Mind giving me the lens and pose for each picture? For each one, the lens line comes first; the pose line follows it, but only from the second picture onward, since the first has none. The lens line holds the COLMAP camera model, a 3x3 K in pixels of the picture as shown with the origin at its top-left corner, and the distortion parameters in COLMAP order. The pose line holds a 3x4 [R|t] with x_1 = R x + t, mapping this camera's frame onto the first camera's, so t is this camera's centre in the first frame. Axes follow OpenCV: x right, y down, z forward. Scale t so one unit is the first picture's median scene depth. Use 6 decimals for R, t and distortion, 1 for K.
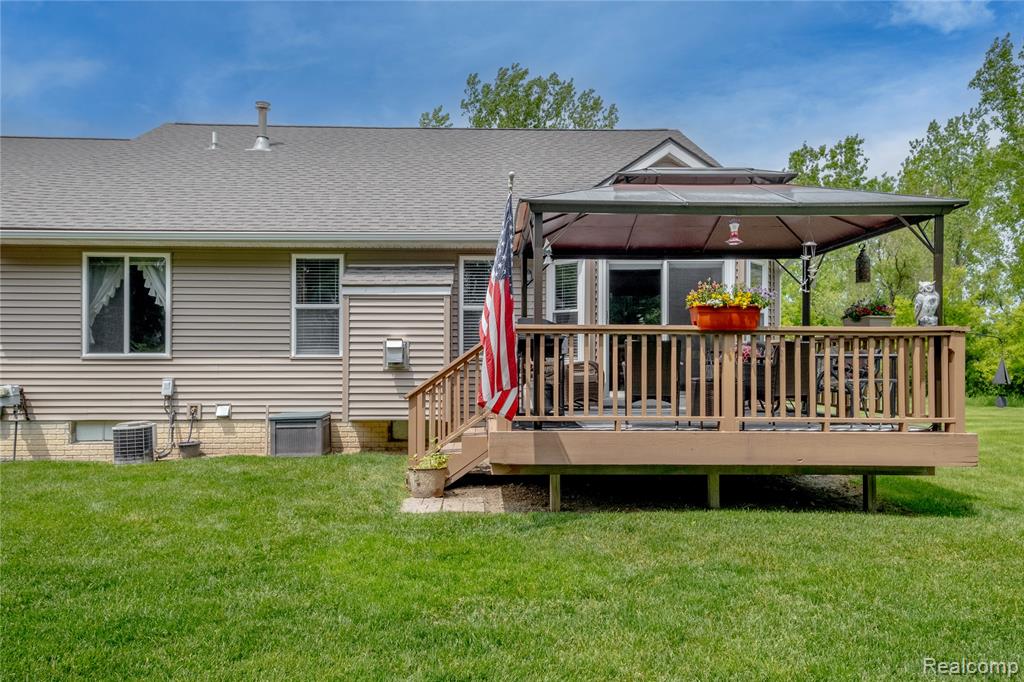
lens RADIAL K [[658.0, 0, 512.0], [0, 658.0, 359.1], [0, 0, 1]] dist [0.001770, 0.000180]
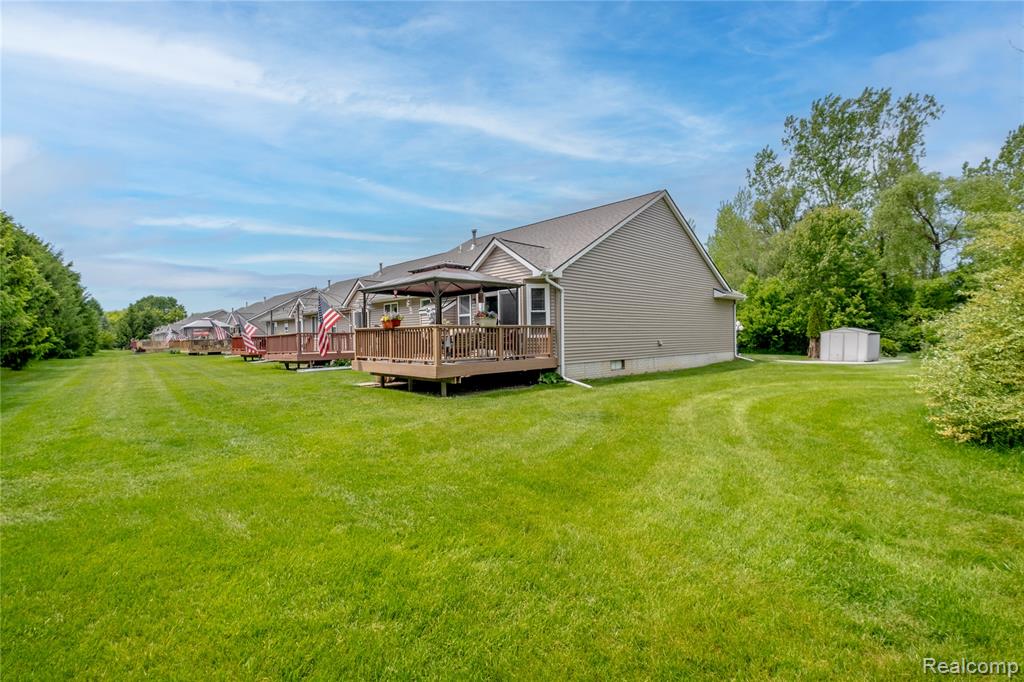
lens RADIAL K [[440.3, 0, 514.9], [0, 440.3, 339.5], [0, 0, 1]] dist [-0.000482, 0.000155]
pose [[0.679642, -0.008275, -0.733498, 1.280100], [0.012701, 0.999919, 0.000487, 0.012453], [0.733434, -0.009647, 0.679692, 0.025689]]
